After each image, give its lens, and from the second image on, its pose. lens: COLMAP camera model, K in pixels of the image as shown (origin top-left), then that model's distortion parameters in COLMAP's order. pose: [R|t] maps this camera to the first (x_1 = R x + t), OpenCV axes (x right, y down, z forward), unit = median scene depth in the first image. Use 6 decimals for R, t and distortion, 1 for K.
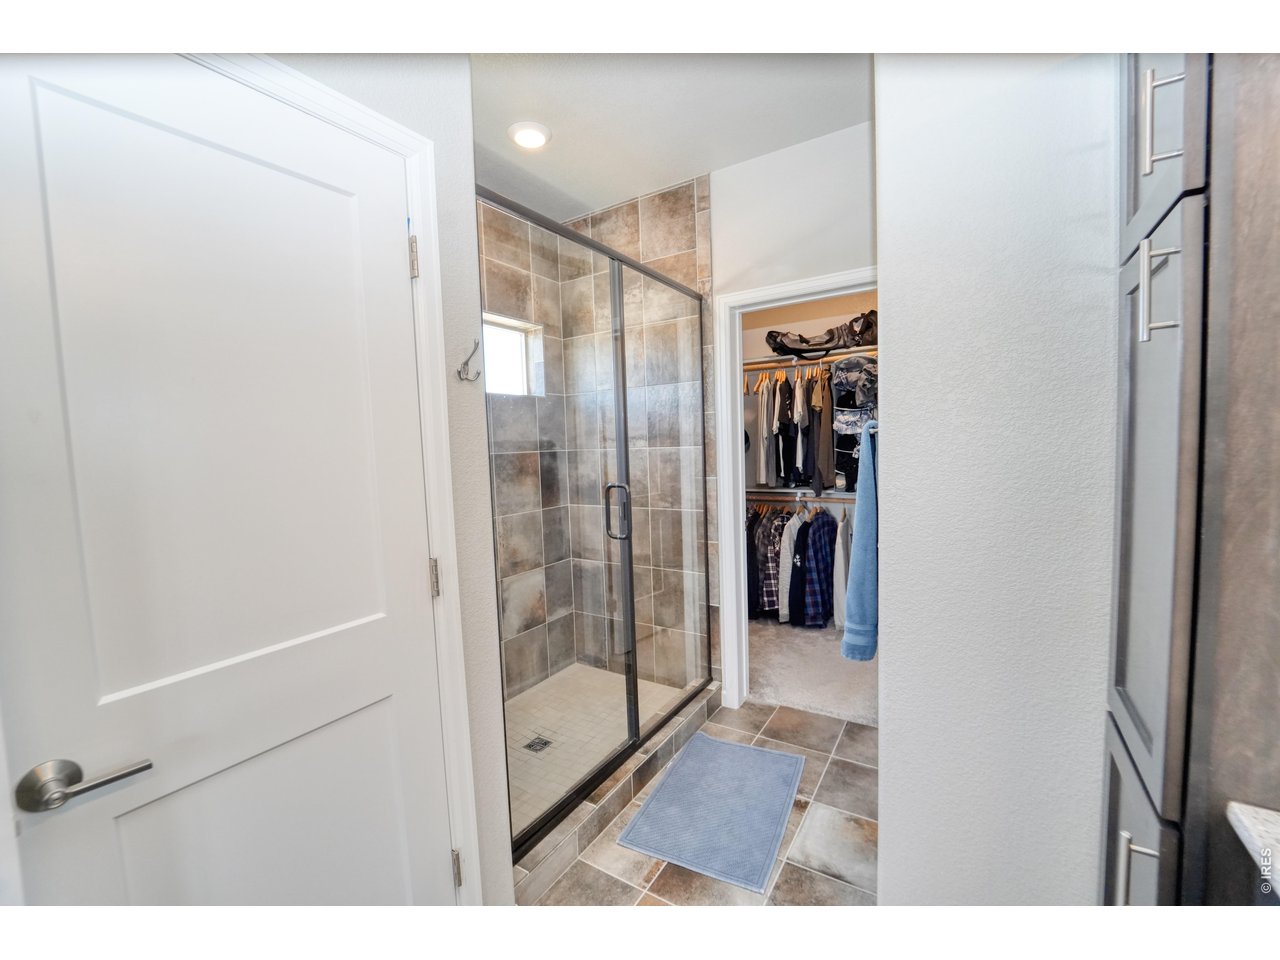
lens RADIAL K [[522.7, 0, 641.2], [0, 522.7, 478.8], [0, 0, 1]] dist [-0.020465, 0.000758]
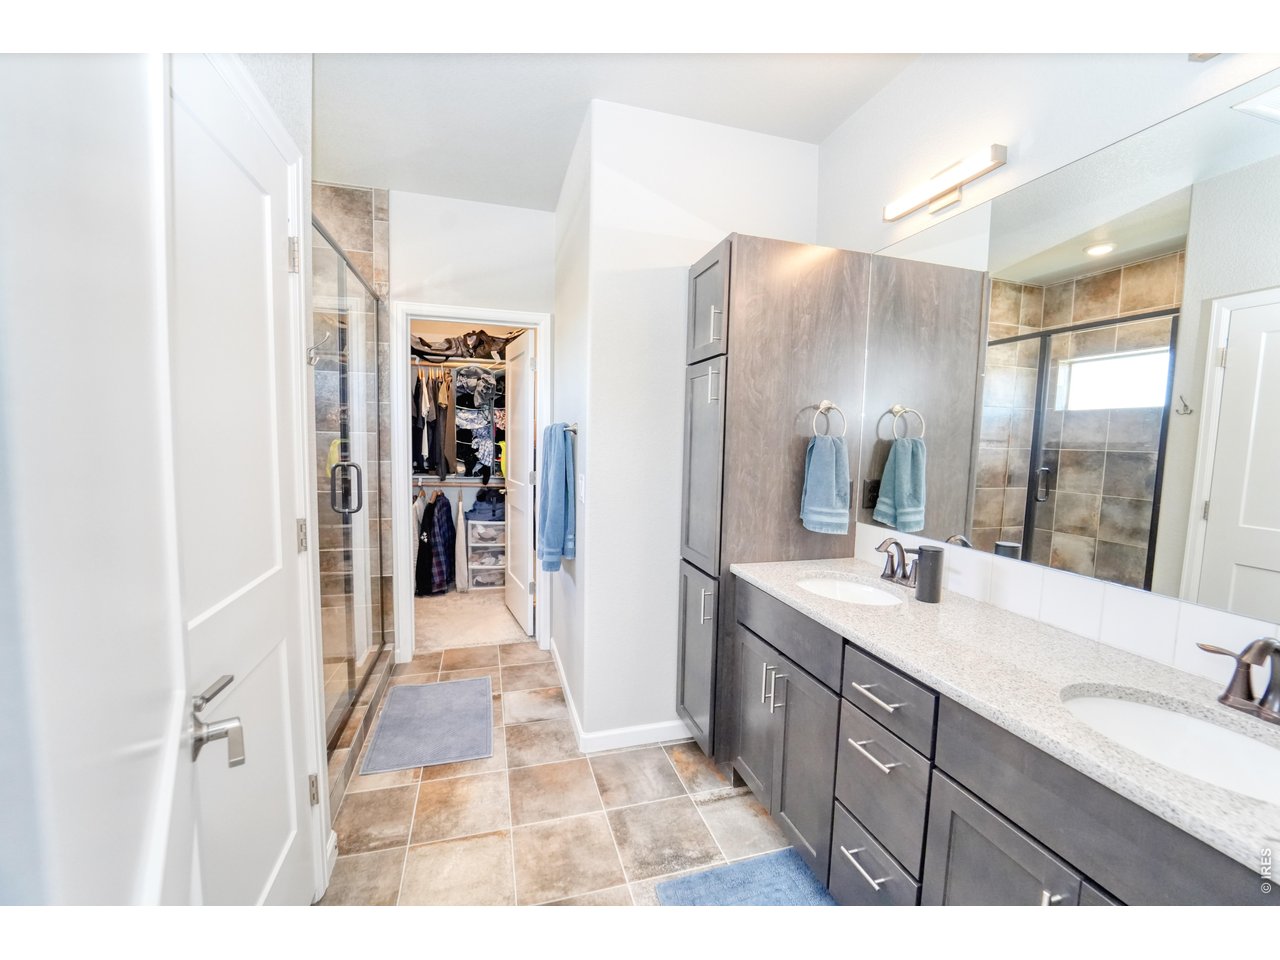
lens RADIAL K [[522.7, 0, 639.7], [0, 522.7, 479.8], [0, 0, 1]] dist [-0.020465, 0.000758]
pose [[0.655069, -0.014073, 0.755438, -0.266573], [0.006237, 0.999893, 0.013218, 0.019764], [-0.755543, -0.003947, 0.655087, -0.106568]]
